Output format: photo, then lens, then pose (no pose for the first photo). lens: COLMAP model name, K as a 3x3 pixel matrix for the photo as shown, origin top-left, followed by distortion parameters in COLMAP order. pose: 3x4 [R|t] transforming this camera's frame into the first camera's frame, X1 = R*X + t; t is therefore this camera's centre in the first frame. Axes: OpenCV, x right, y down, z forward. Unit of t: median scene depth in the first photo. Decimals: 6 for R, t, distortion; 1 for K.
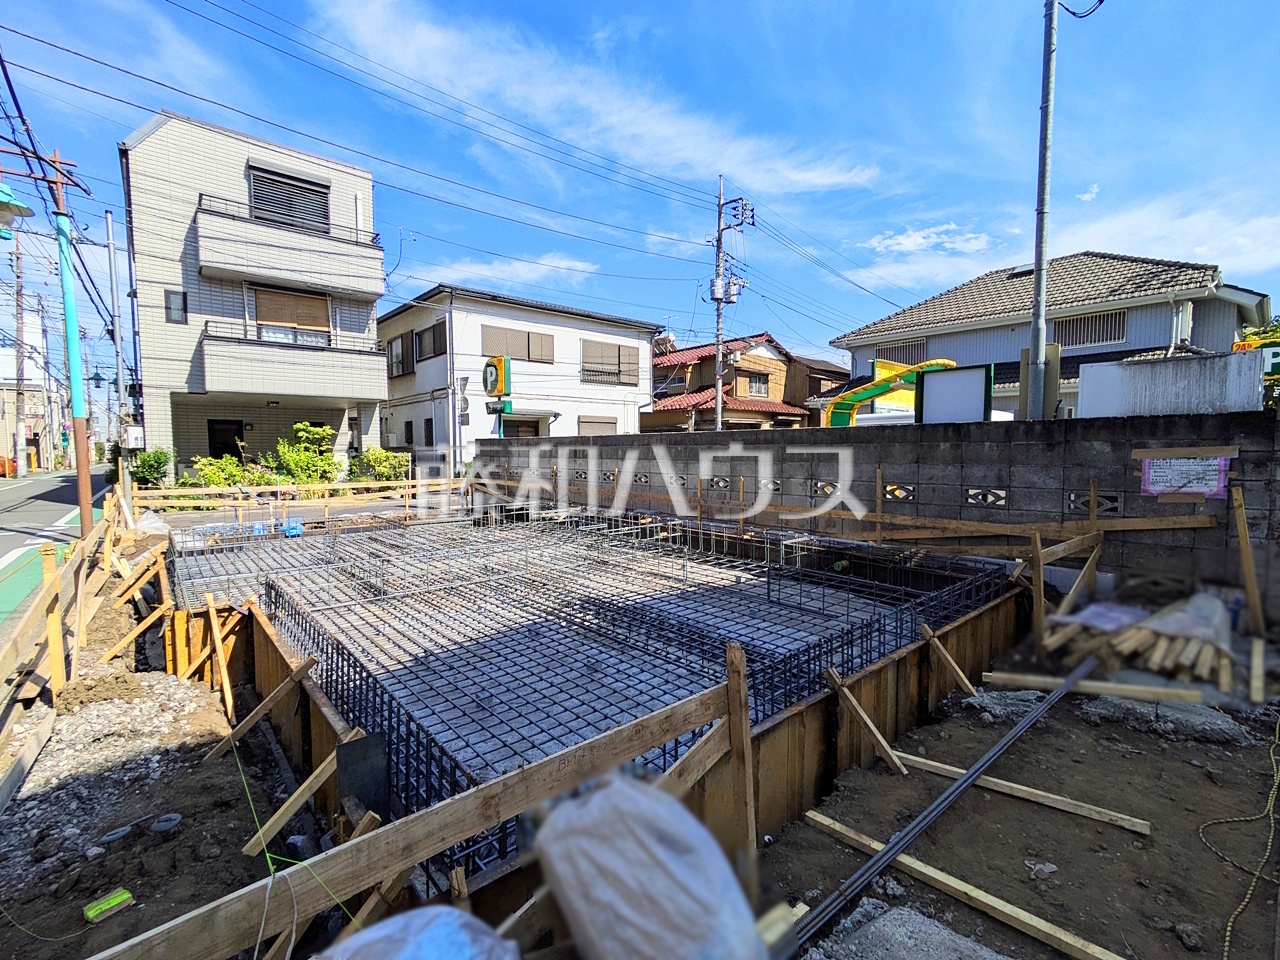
lens RADIAL K [[559.9, 0, 642.6], [0, 559.9, 484.4], [0, 0, 1]] dist [-0.001925, 0.000702]
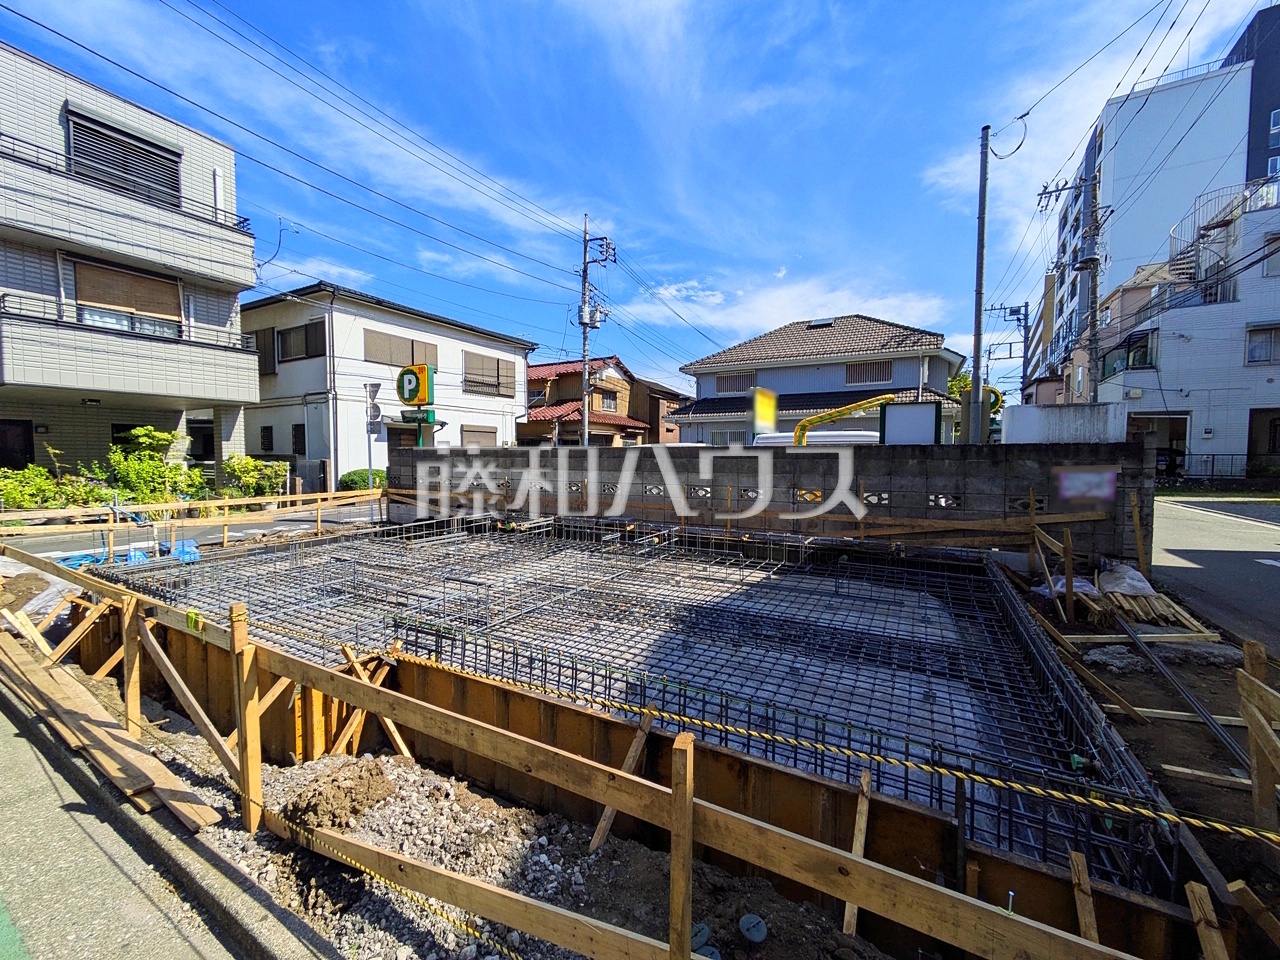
lens RADIAL K [[500.0, 0, 637.3], [0, 500.0, 478.0], [0, 0, 1]] dist [0.001860, -0.000372]
pose [[0.942085, -0.010331, 0.335215, -0.155986], [0.016172, 0.999762, -0.014639, -0.008751], [-0.334984, 0.019213, 0.942028, 0.041431]]
